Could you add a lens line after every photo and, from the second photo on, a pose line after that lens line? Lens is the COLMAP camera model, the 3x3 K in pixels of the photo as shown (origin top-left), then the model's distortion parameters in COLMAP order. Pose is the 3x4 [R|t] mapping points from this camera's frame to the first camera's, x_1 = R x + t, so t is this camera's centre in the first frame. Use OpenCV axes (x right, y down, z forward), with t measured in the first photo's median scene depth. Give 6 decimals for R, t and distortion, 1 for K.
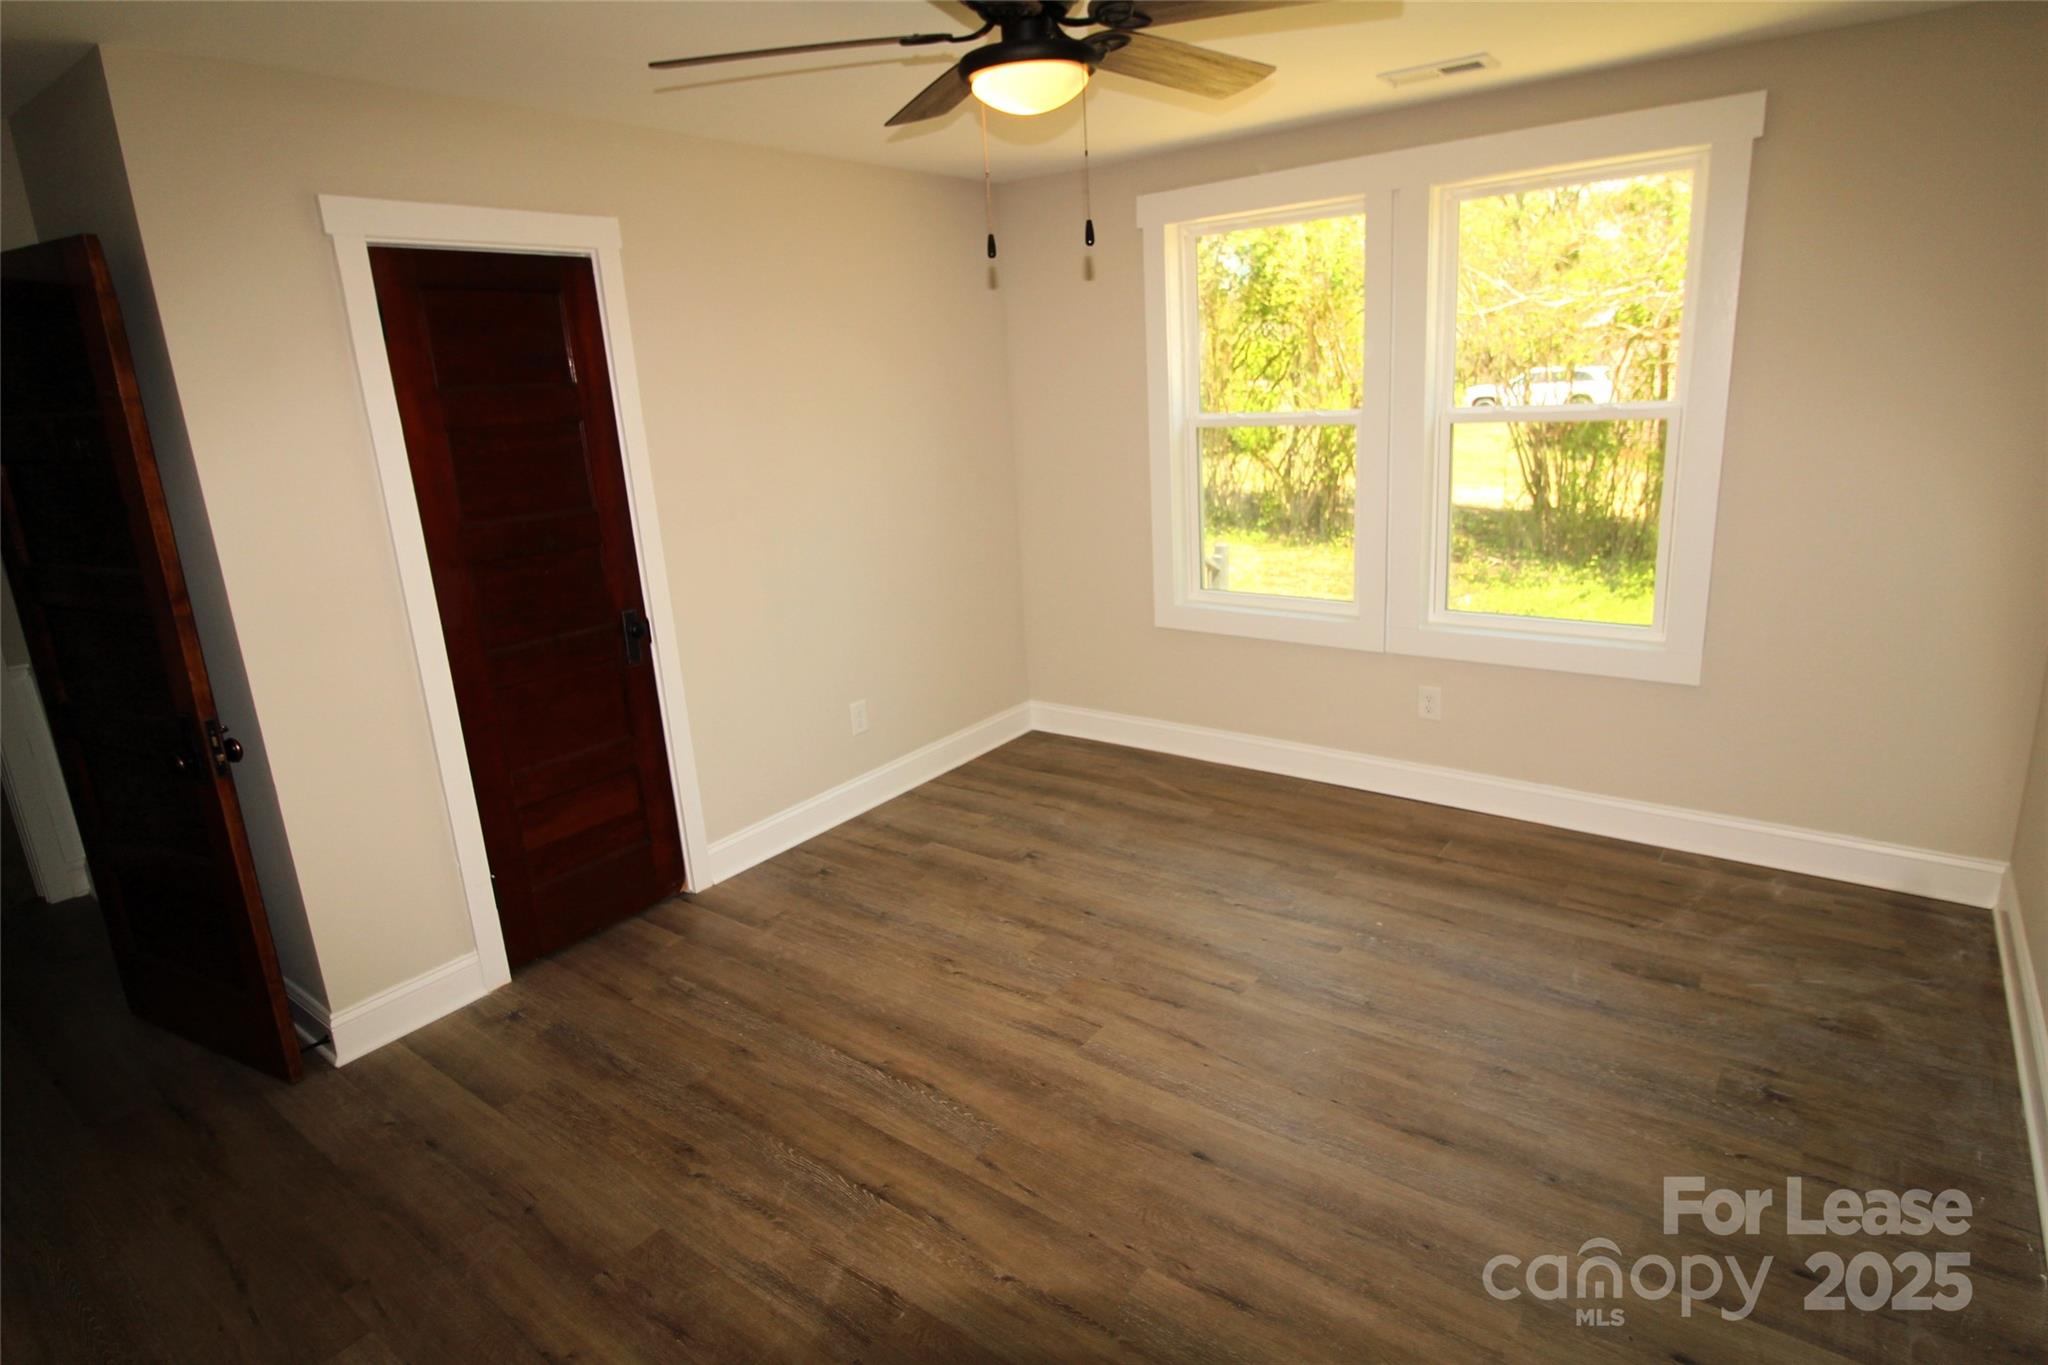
lens RADIAL K [[1094.5, 0, 1044.1], [0, 1094.5, 662.8], [0, 0, 1]] dist [0.011656, -0.017611]
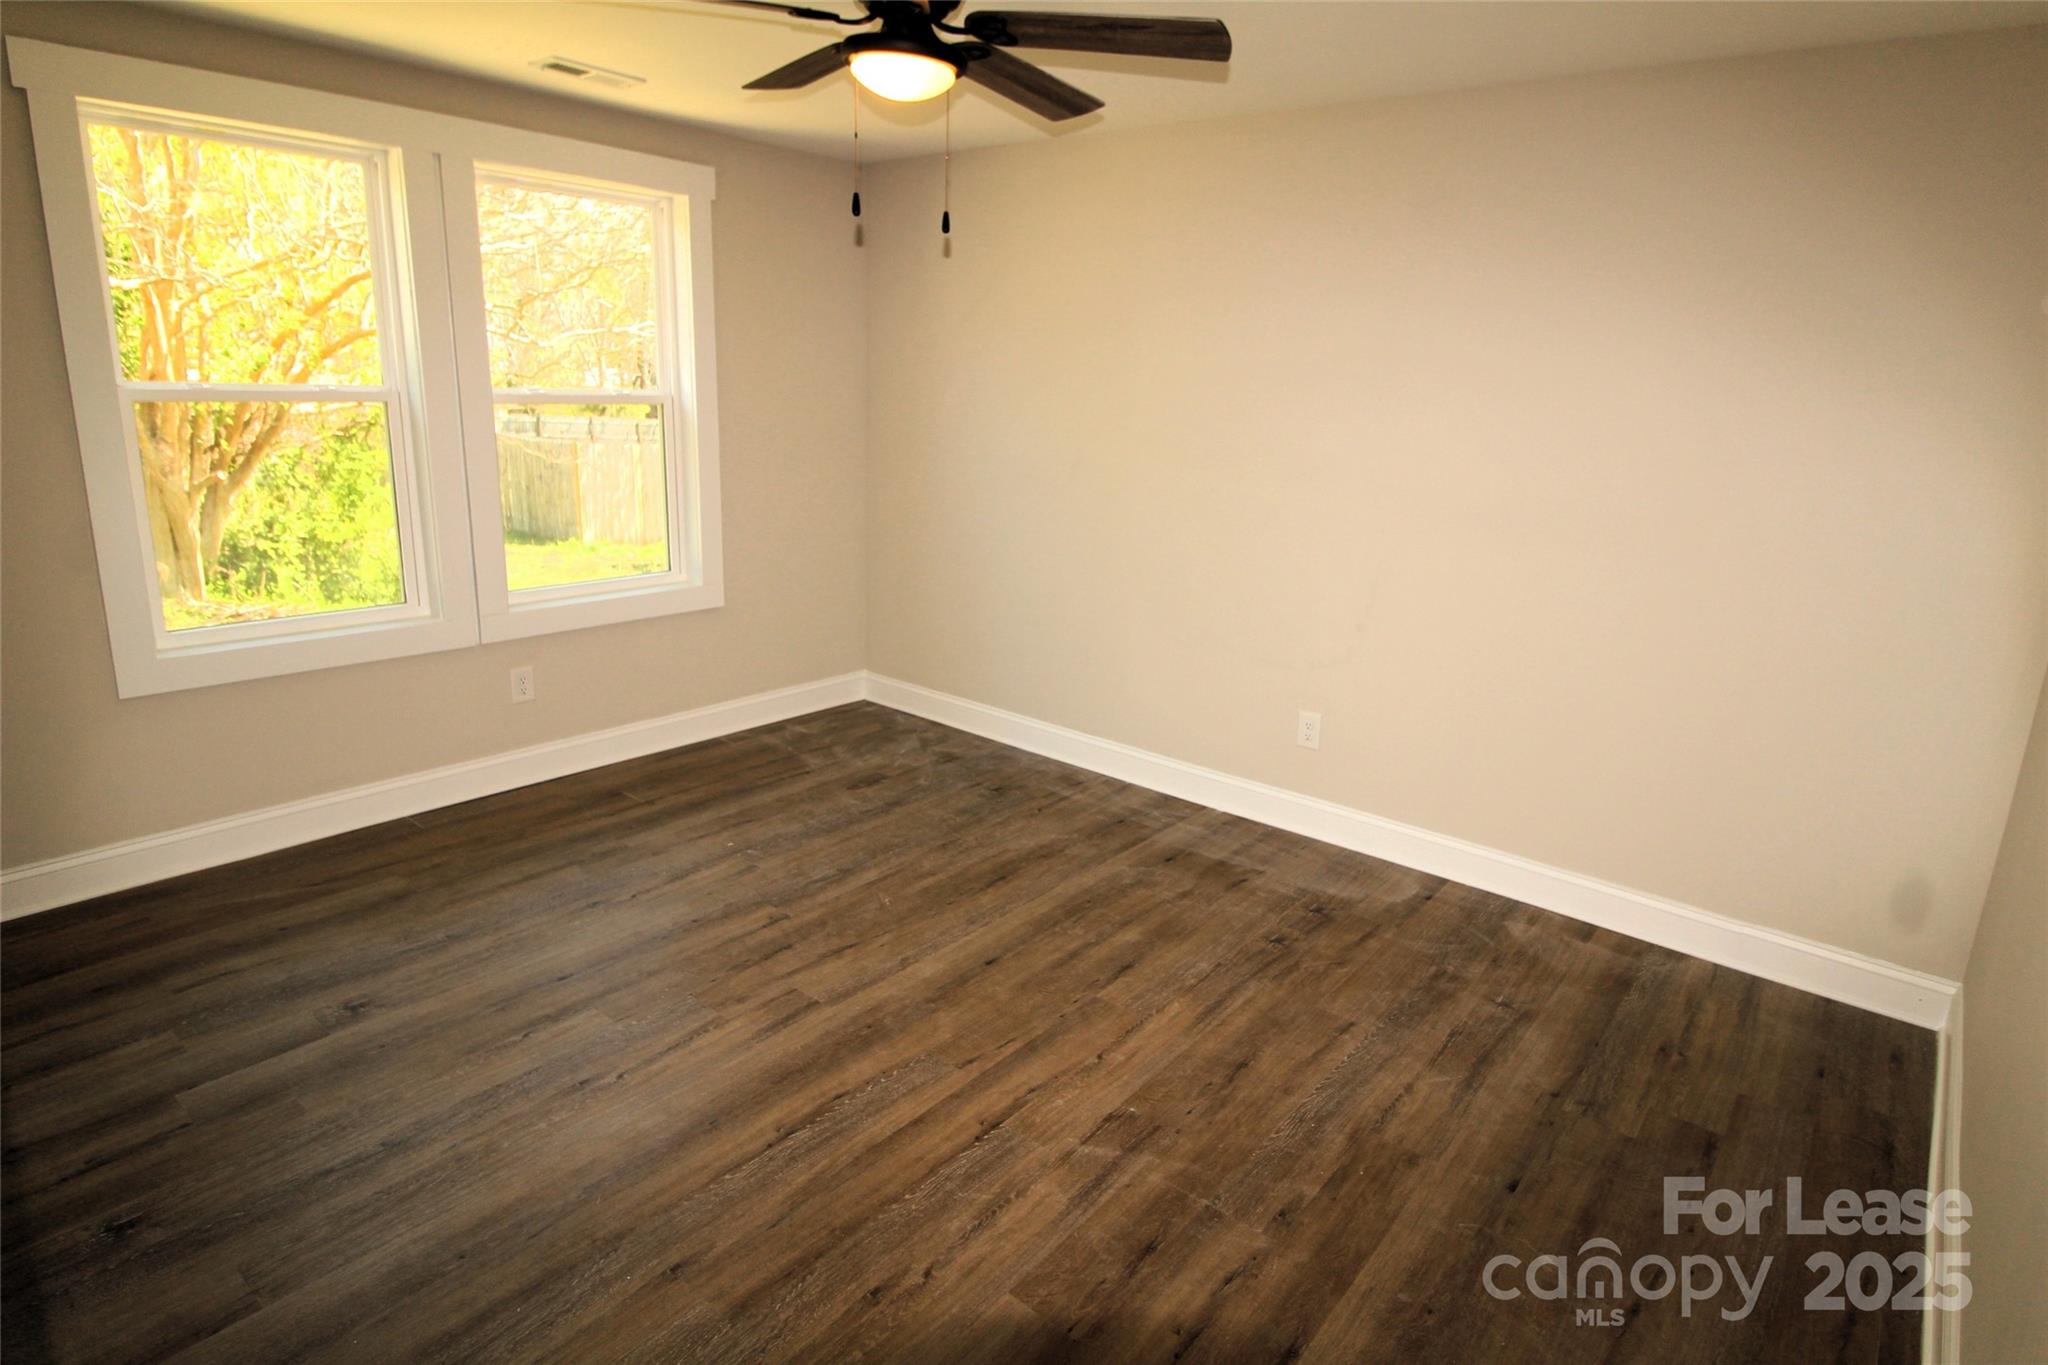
lens RADIAL K [[1094.5, 0, 1044.1], [0, 1094.5, 662.8], [0, 0, 1]] dist [0.011656, -0.017611]
pose [[0.034344, -0.198142, 0.979572, -0.844959], [0.214995, 0.958666, 0.186375, -0.095004], [-0.976011, 0.204202, 0.075524, 0.612455]]
